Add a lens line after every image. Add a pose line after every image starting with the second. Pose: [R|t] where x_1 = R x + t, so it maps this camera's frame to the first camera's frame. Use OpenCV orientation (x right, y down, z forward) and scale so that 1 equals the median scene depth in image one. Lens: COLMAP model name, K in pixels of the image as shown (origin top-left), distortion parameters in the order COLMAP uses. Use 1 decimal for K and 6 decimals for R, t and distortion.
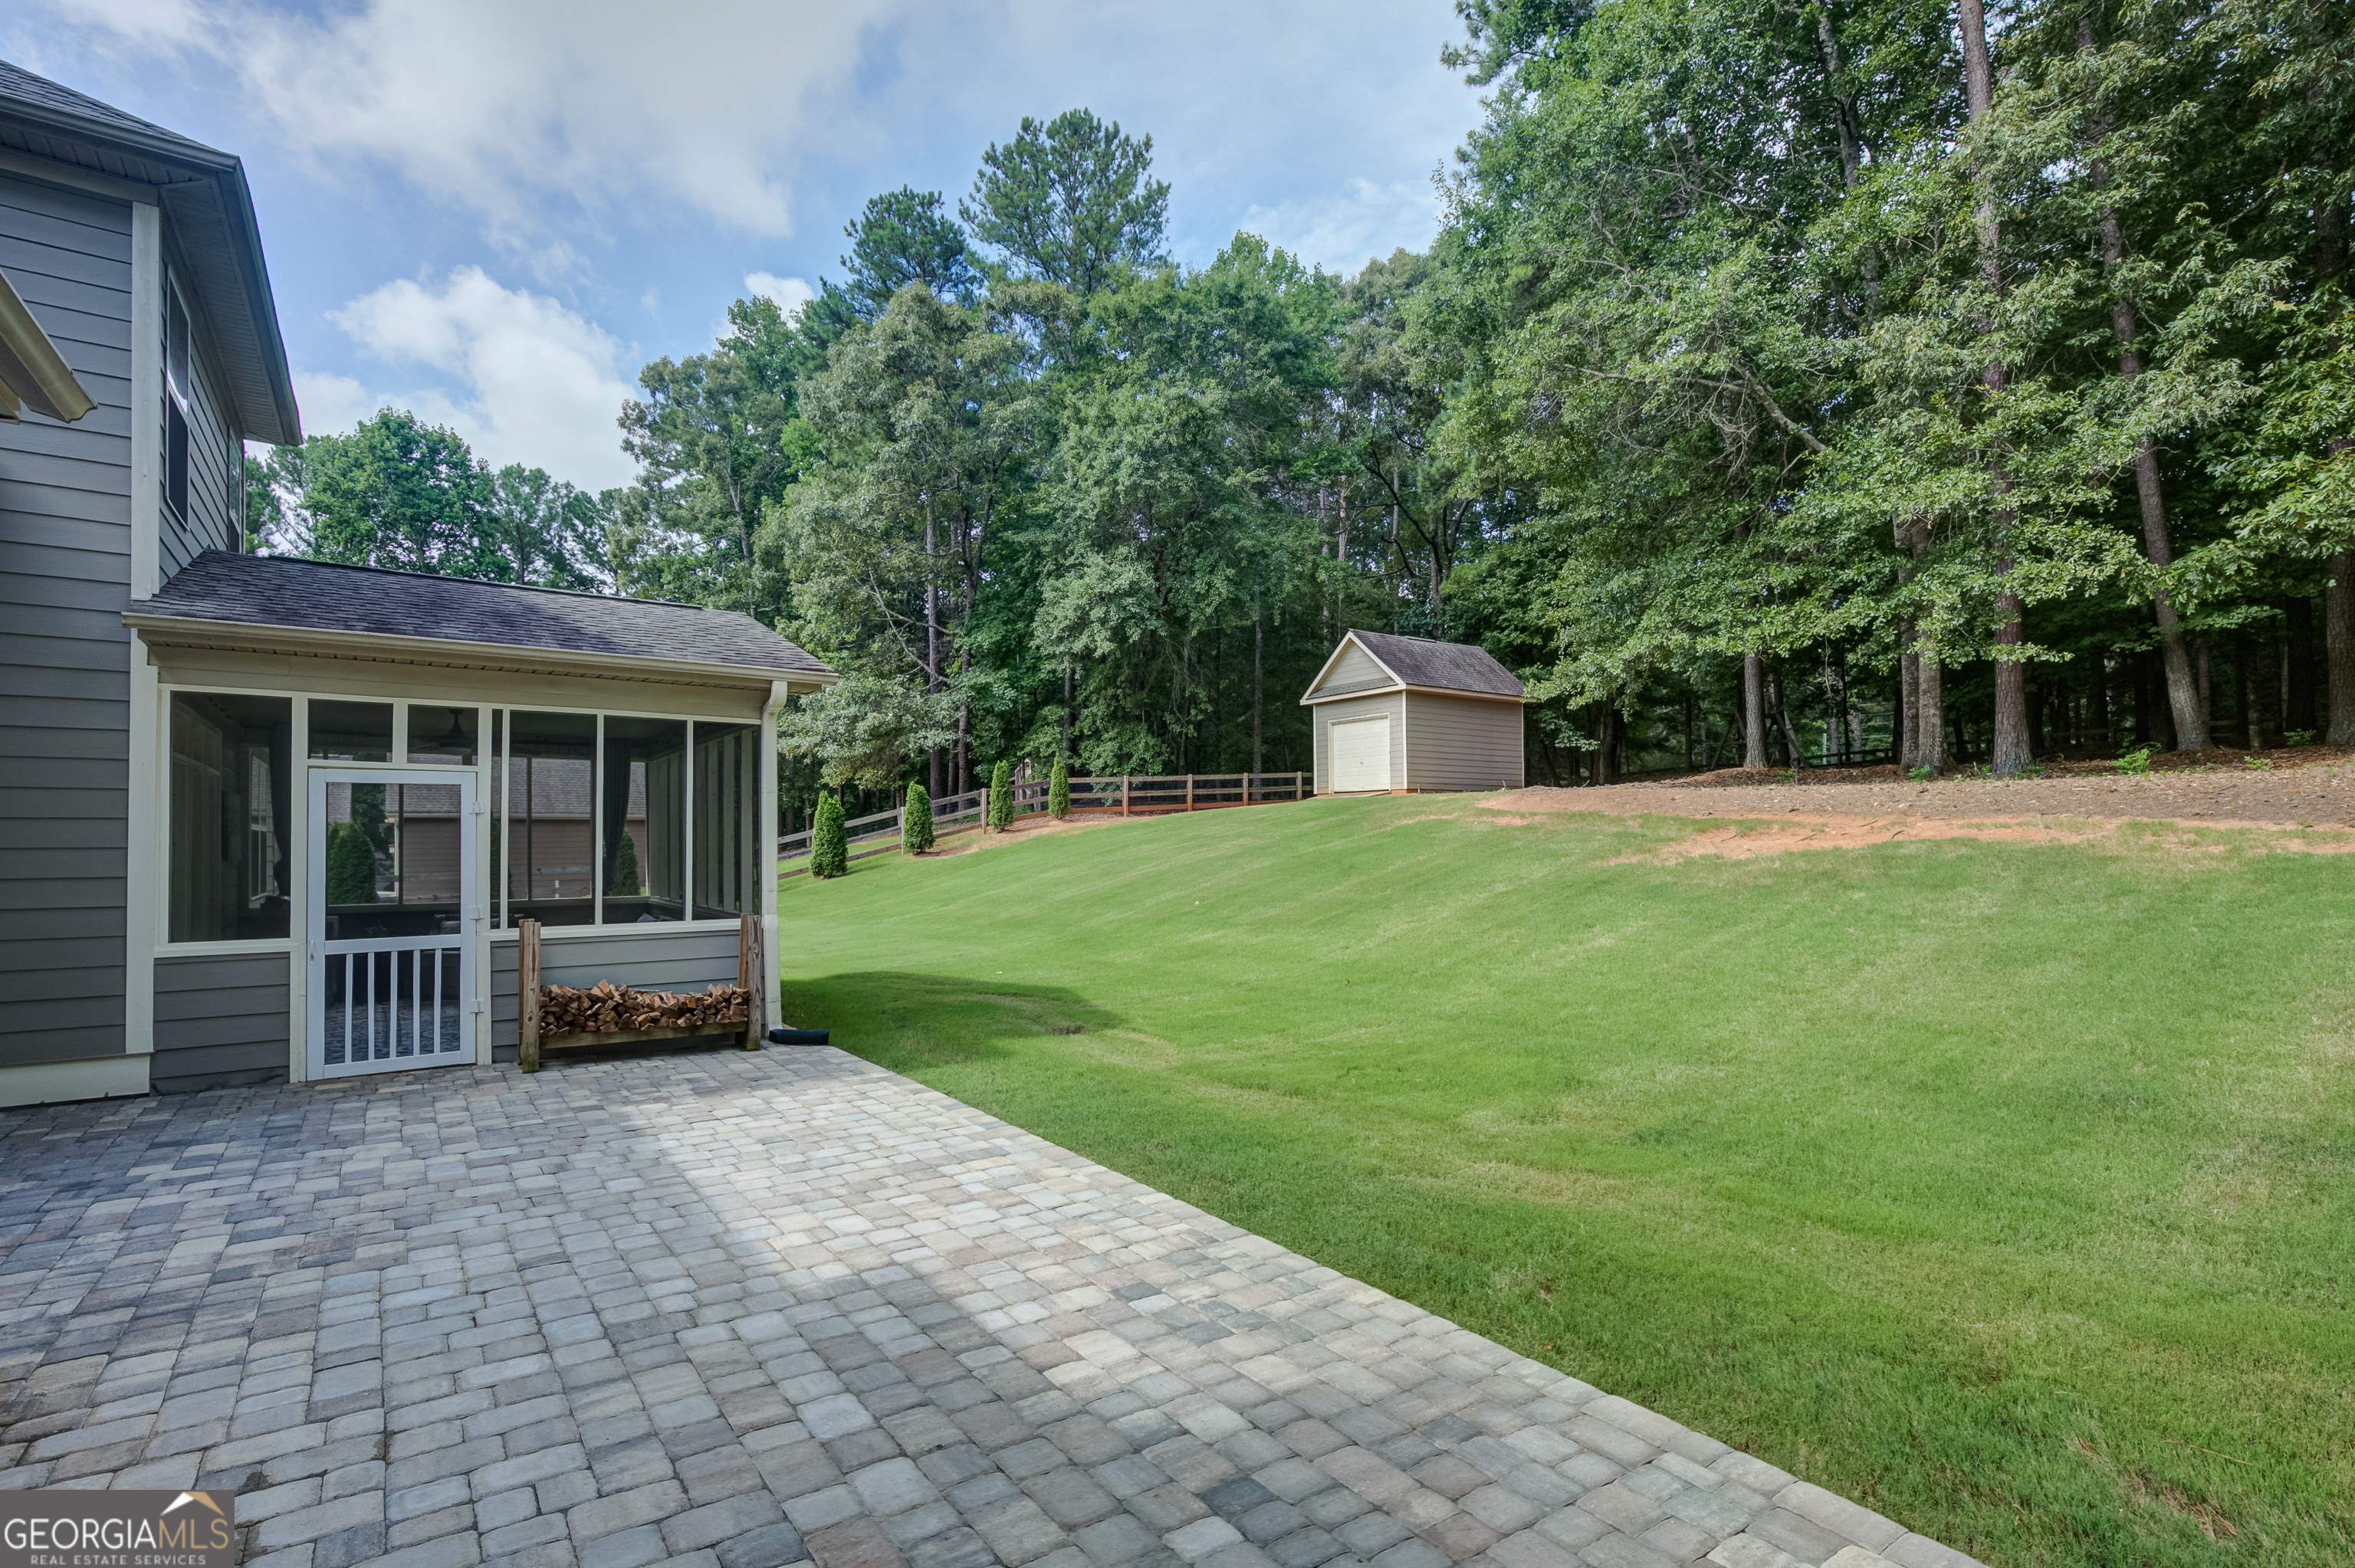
lens RADIAL K [[1112.0, 0, 1156.3], [0, 1112.0, 811.5], [0, 0, 1]] dist [0.000413, -0.002554]
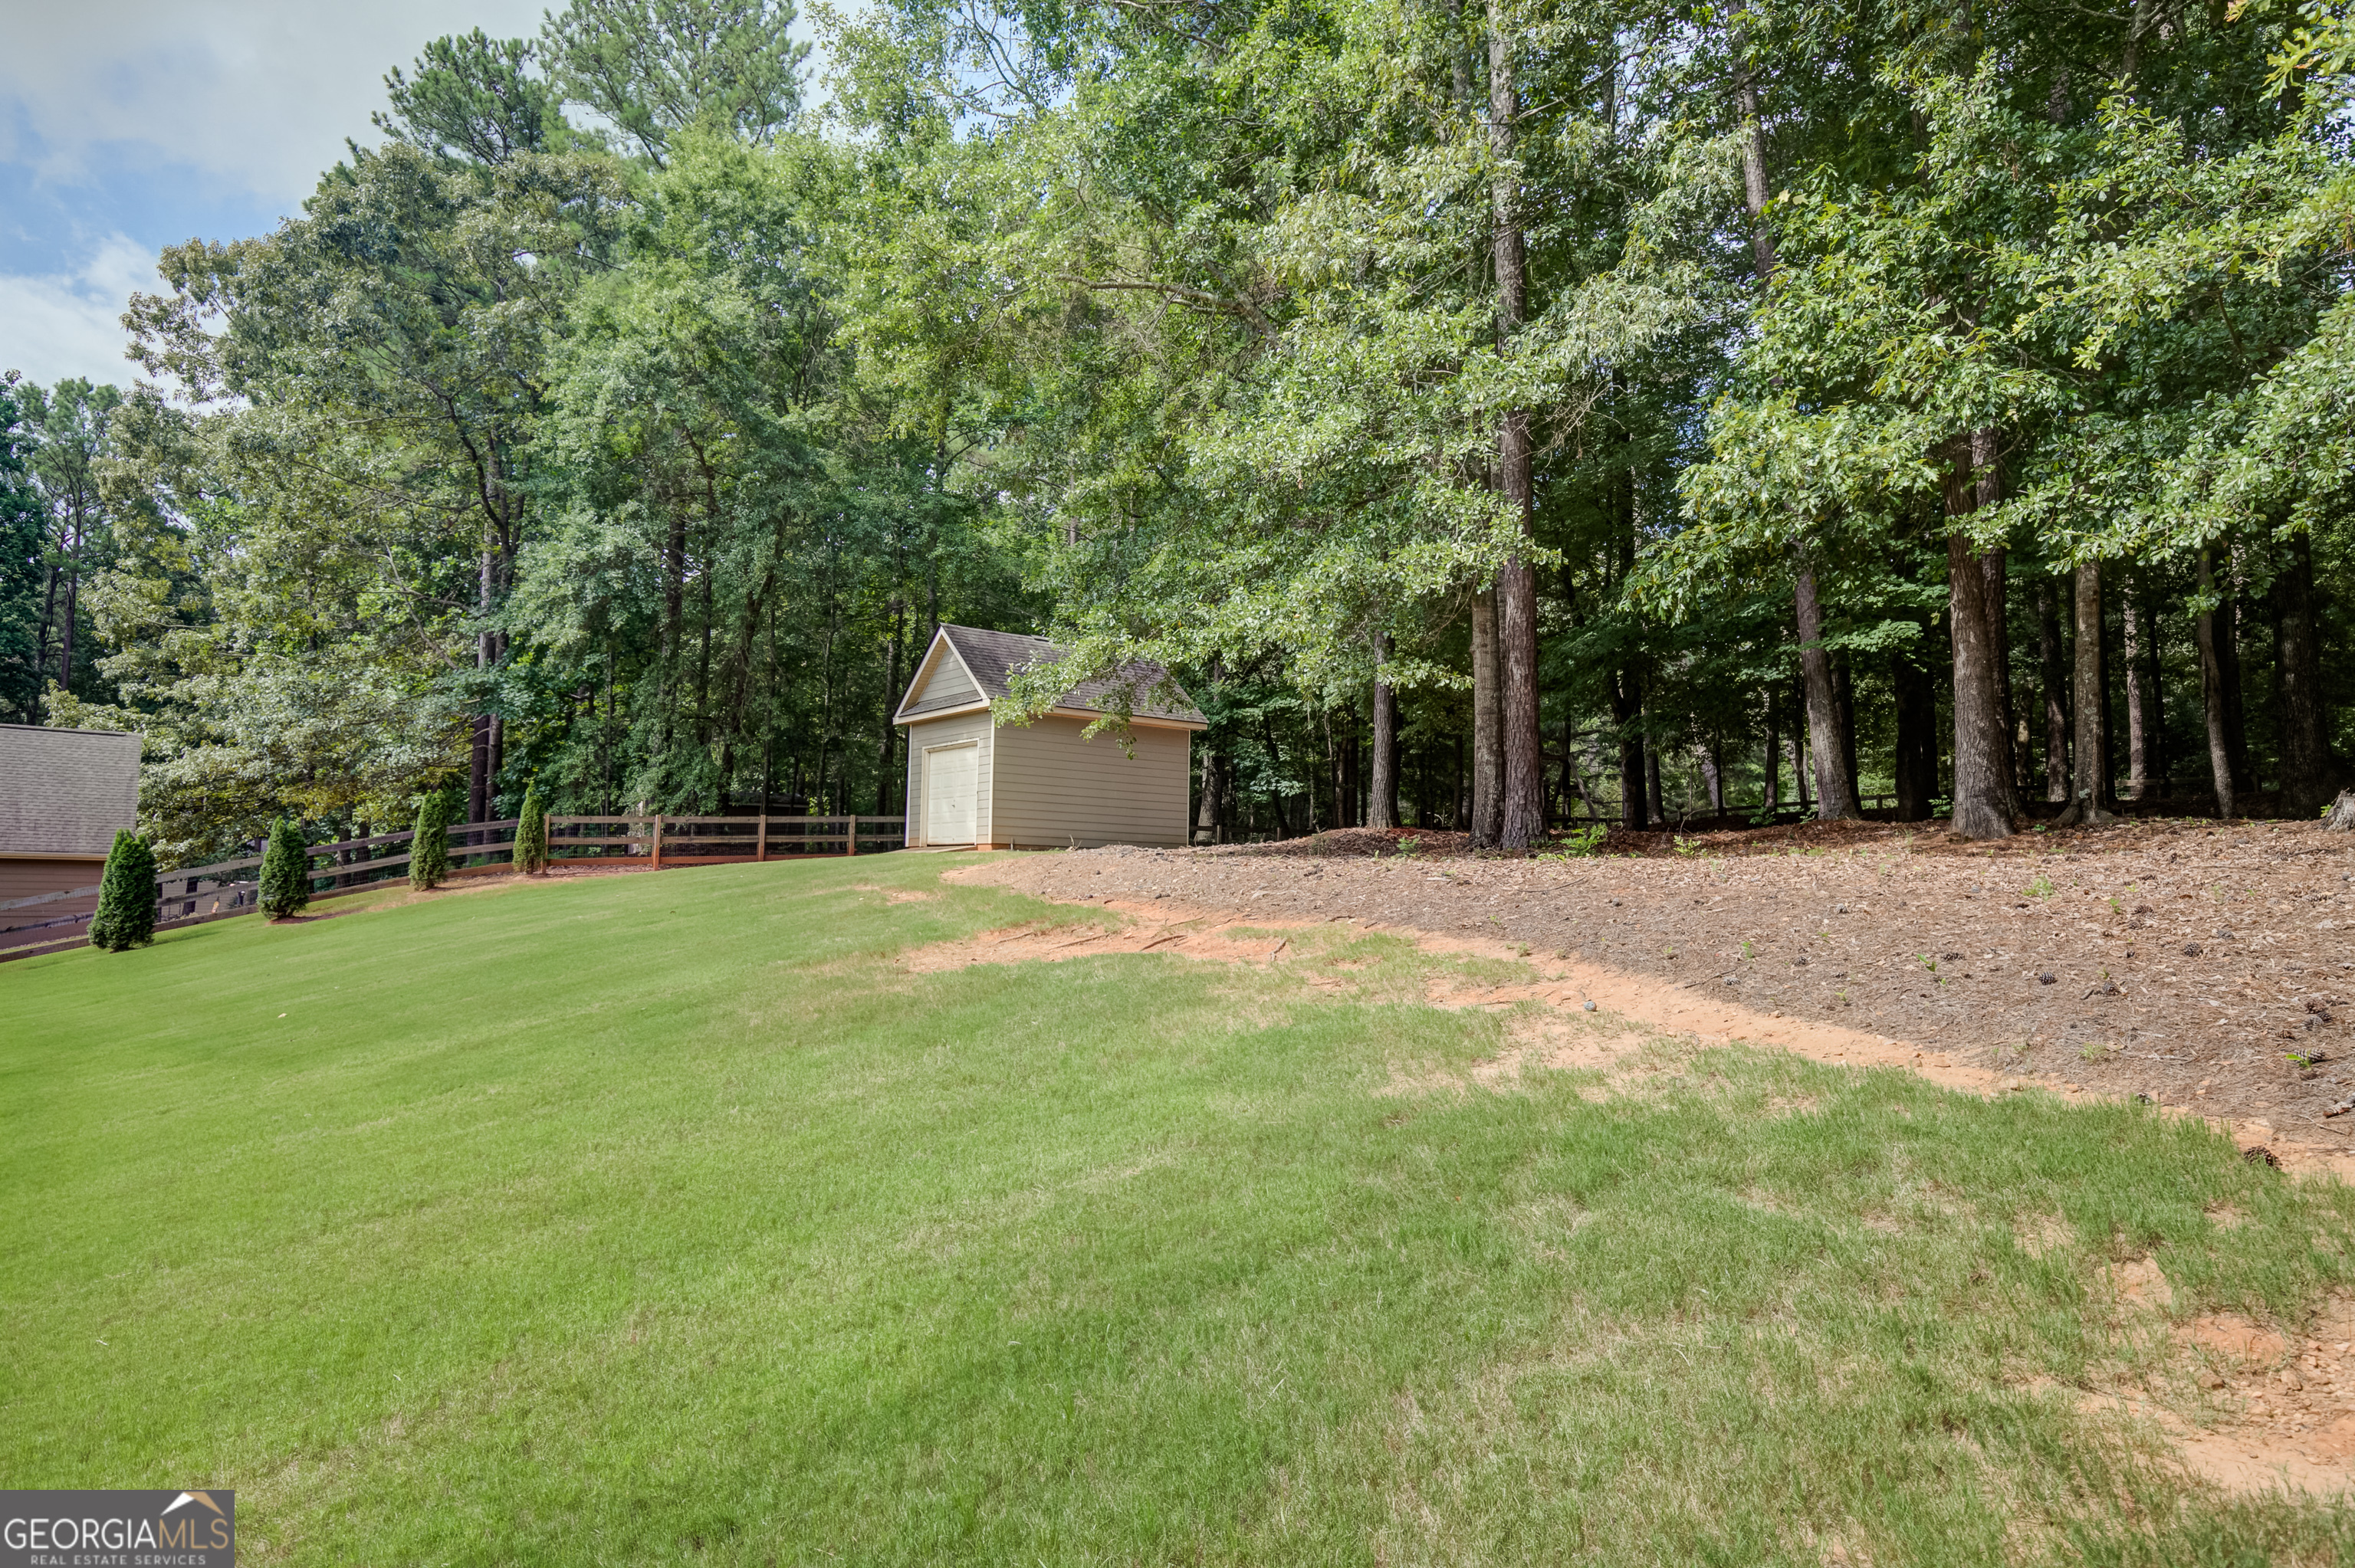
lens RADIAL K [[1402.5, 0, 1175.2], [0, 1402.5, 762.2], [0, 0, 1]] dist [0.001694, -0.001365]
pose [[0.998660, 0.028164, 0.043421, 0.282986], [-0.025132, 0.997309, -0.068867, -0.012557], [-0.045244, 0.067684, 0.996680, 0.074789]]
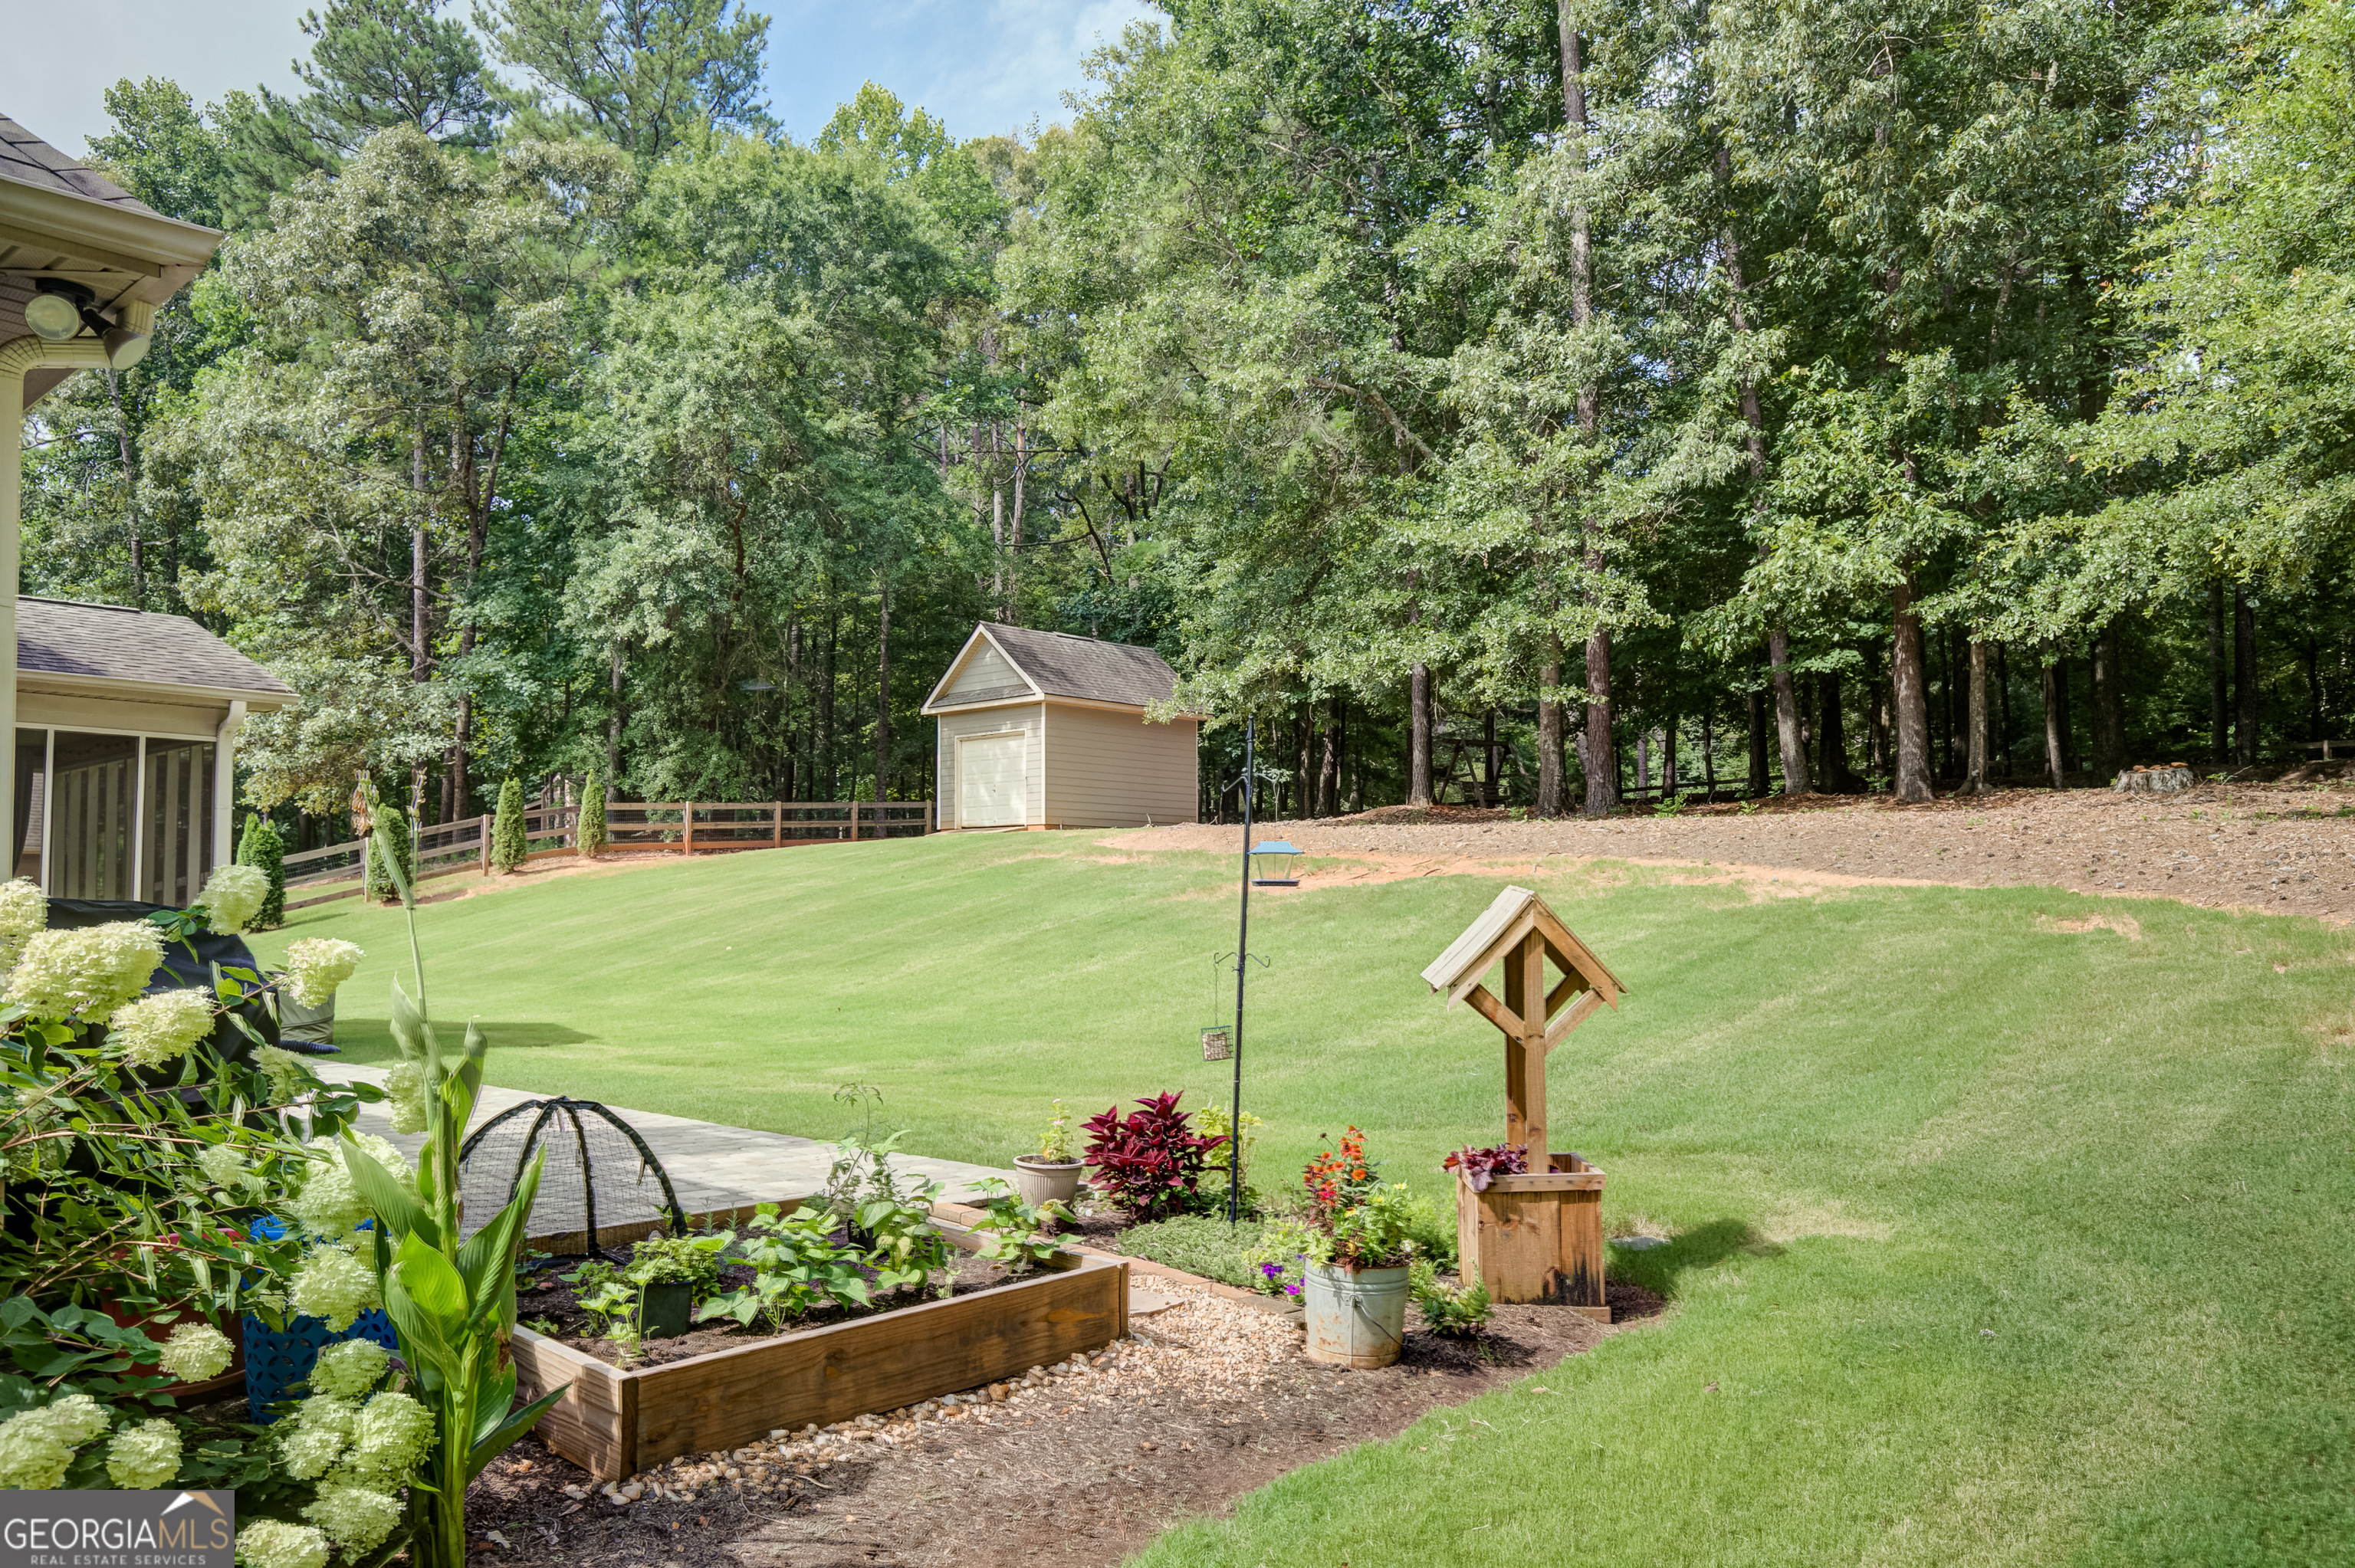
lens RADIAL K [[1702.7, 0, 1154.0], [0, 1702.7, 811.8], [0, 0, 1]] dist [0.021057, -0.013895]
pose [[0.978934, 0.017182, 0.203453, 0.048436], [-0.011138, 0.999463, -0.030814, 0.007129], [-0.203873, 0.027898, 0.978600, -0.204470]]
